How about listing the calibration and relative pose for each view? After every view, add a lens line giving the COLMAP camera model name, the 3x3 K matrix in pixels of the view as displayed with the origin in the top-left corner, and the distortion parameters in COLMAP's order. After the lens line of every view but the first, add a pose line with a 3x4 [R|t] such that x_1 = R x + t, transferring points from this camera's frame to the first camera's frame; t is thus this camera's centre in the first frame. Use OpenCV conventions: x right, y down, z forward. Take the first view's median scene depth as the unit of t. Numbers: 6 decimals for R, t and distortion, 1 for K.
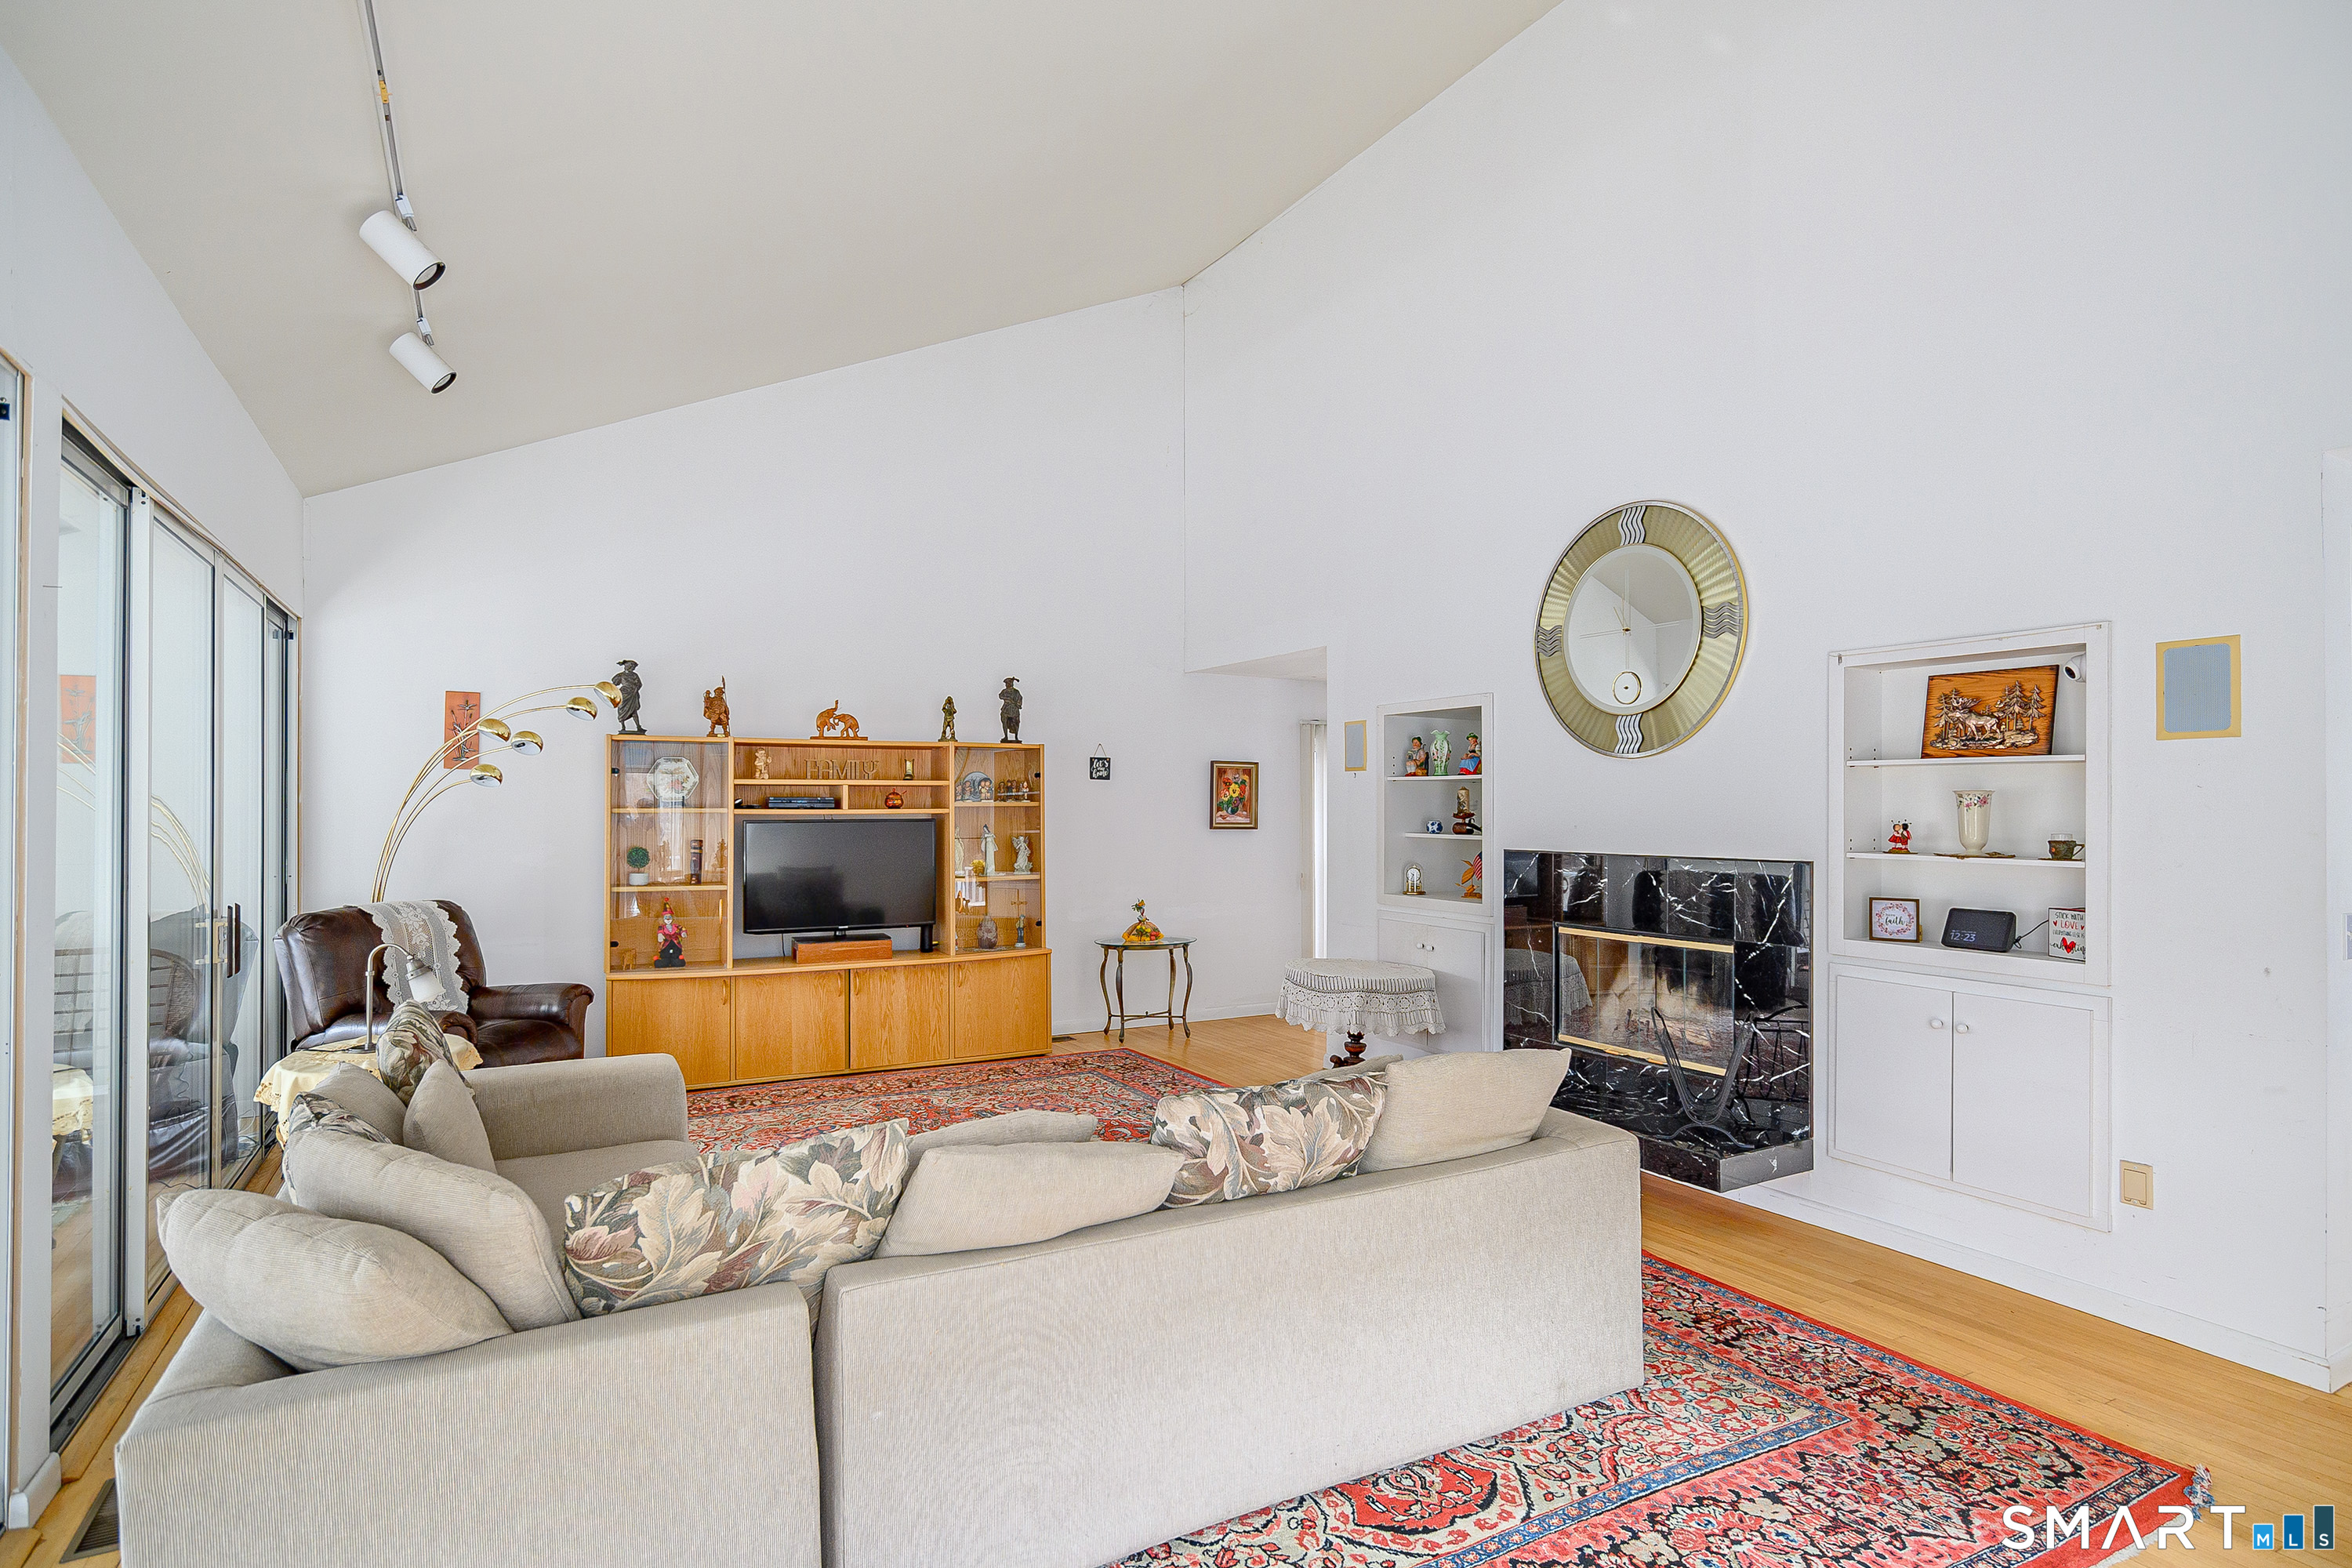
lens RADIAL K [[1186.8, 0, 1176.0], [0, 1186.8, 784.0], [0, 0, 1]] dist [0.000165, 0.000046]
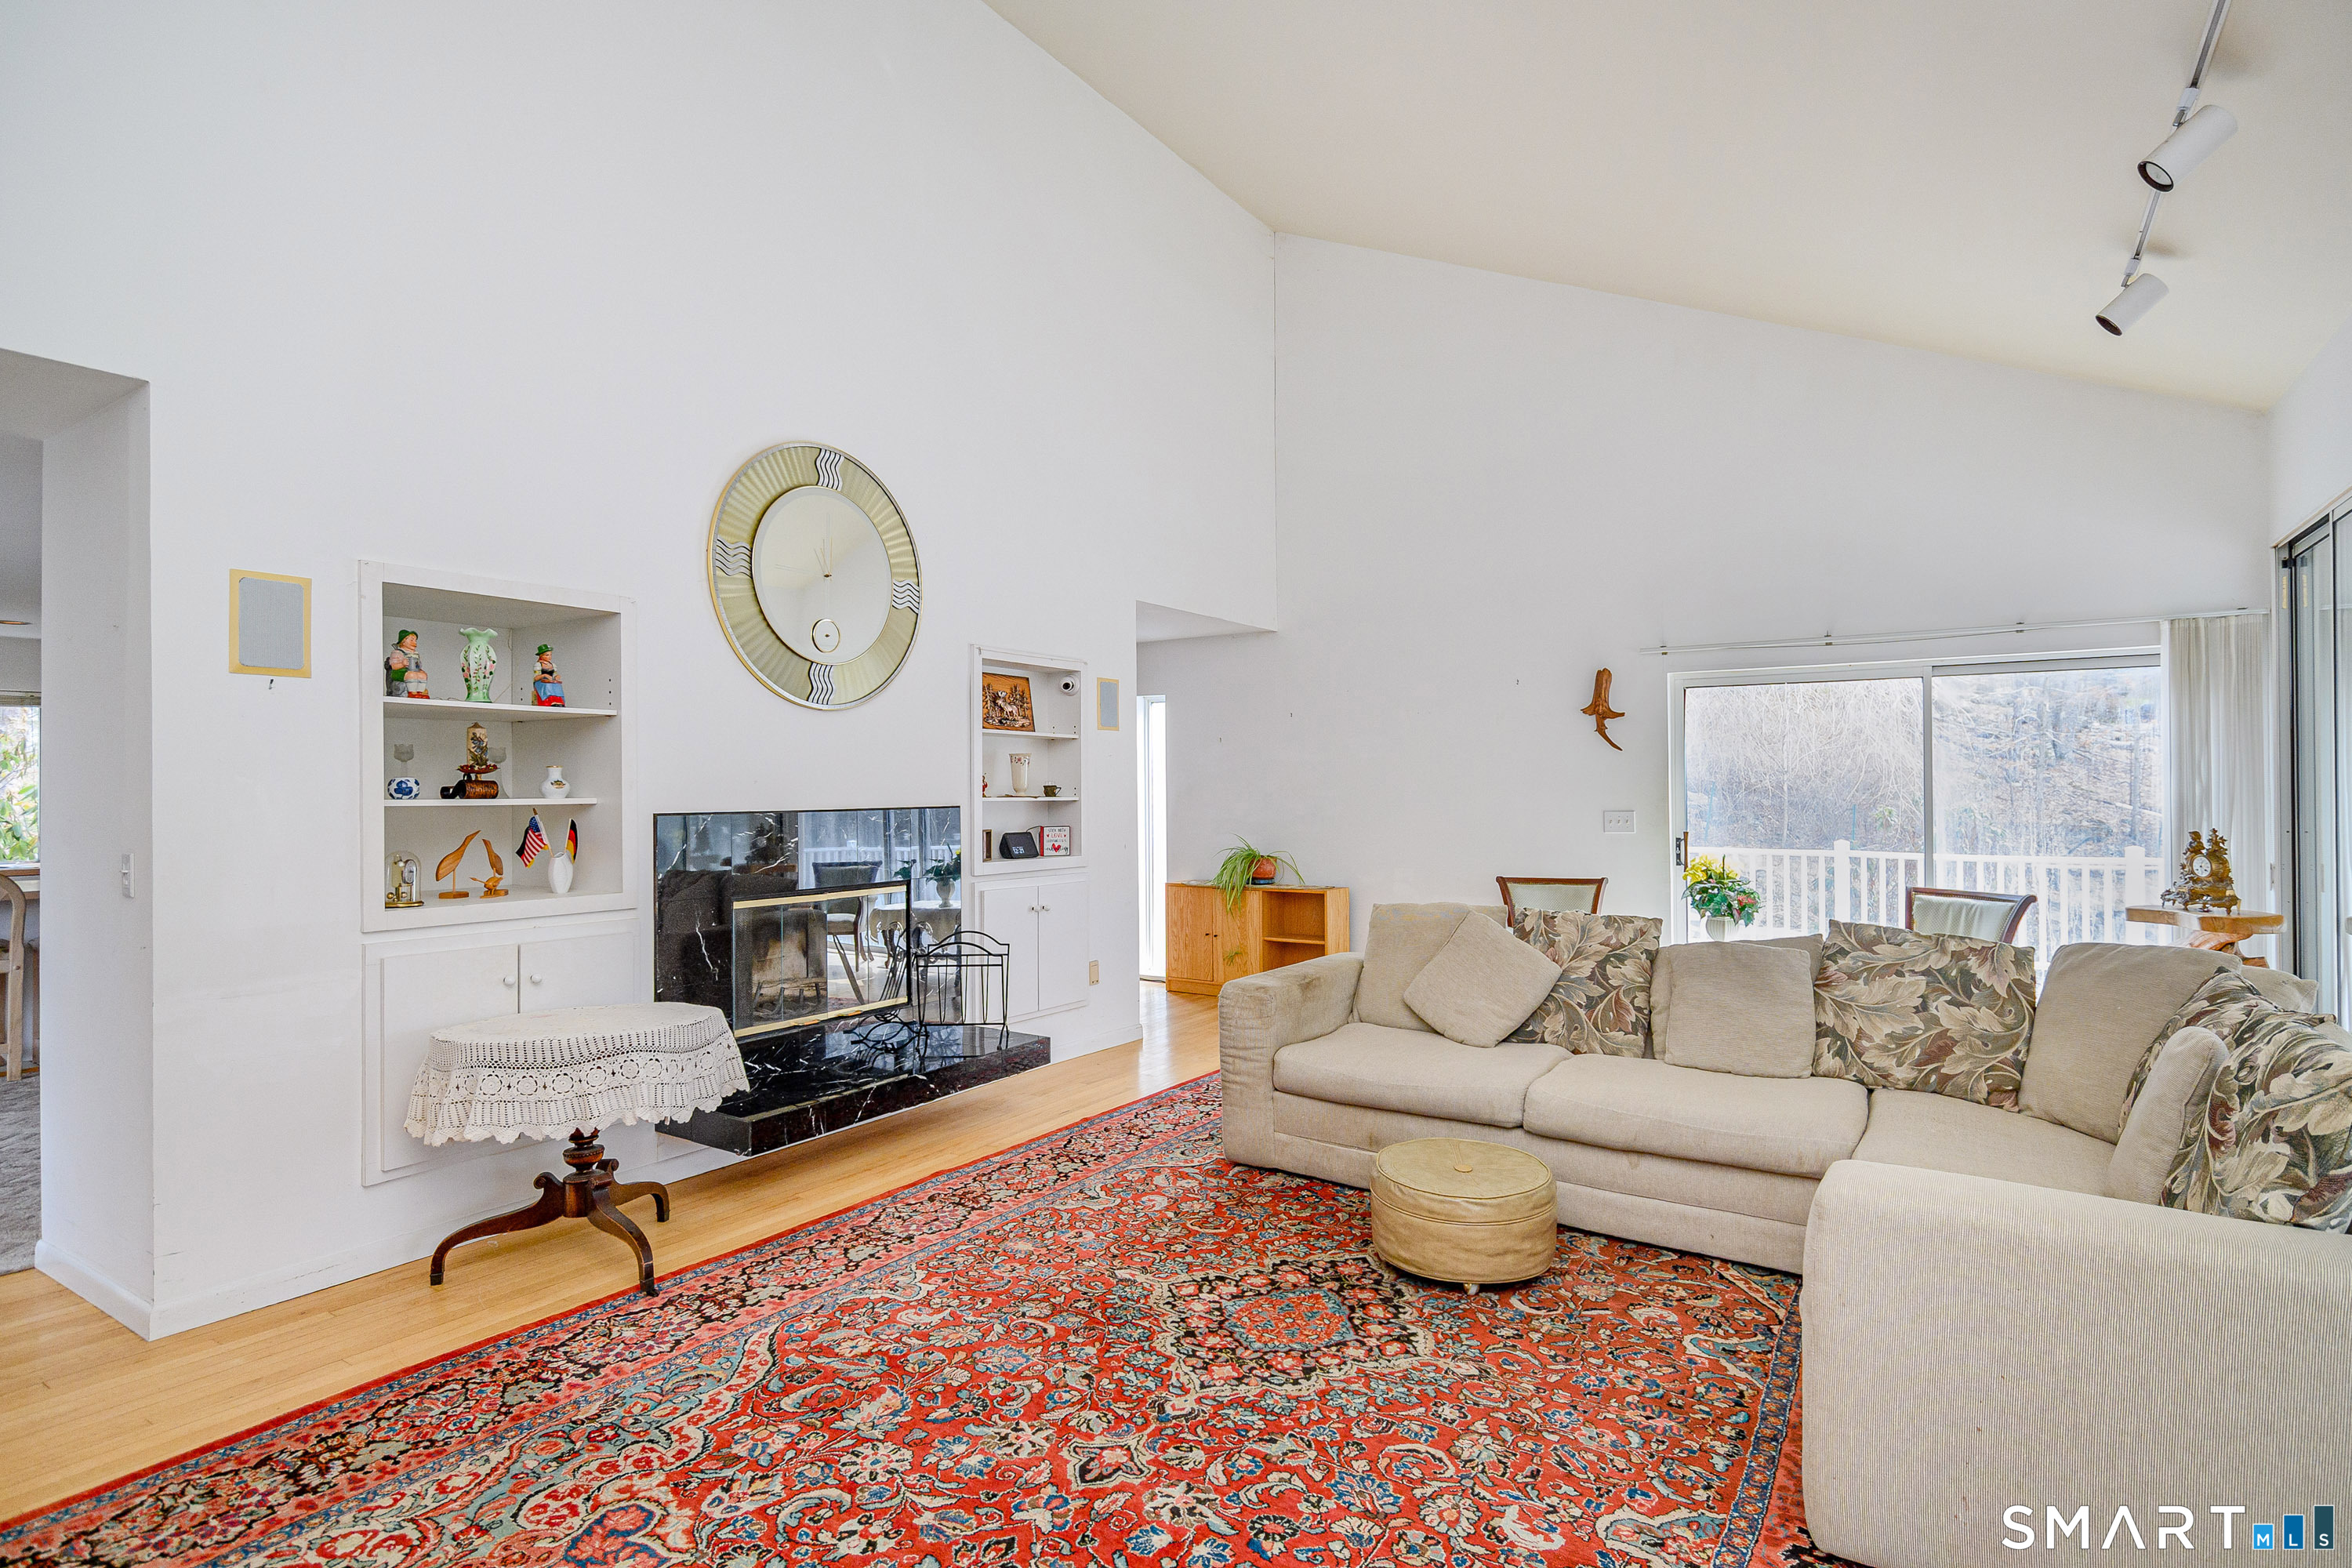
lens RADIAL K [[1186.8, 0, 1176.0], [0, 1186.8, 784.0], [0, 0, 1]] dist [0.000165, 0.000046]
pose [[-0.463071, 0.005411, 0.886304, -0.583834], [-0.017051, 0.999742, -0.015012, 0.047883], [-0.886157, -0.022064, -0.462860, 1.155373]]
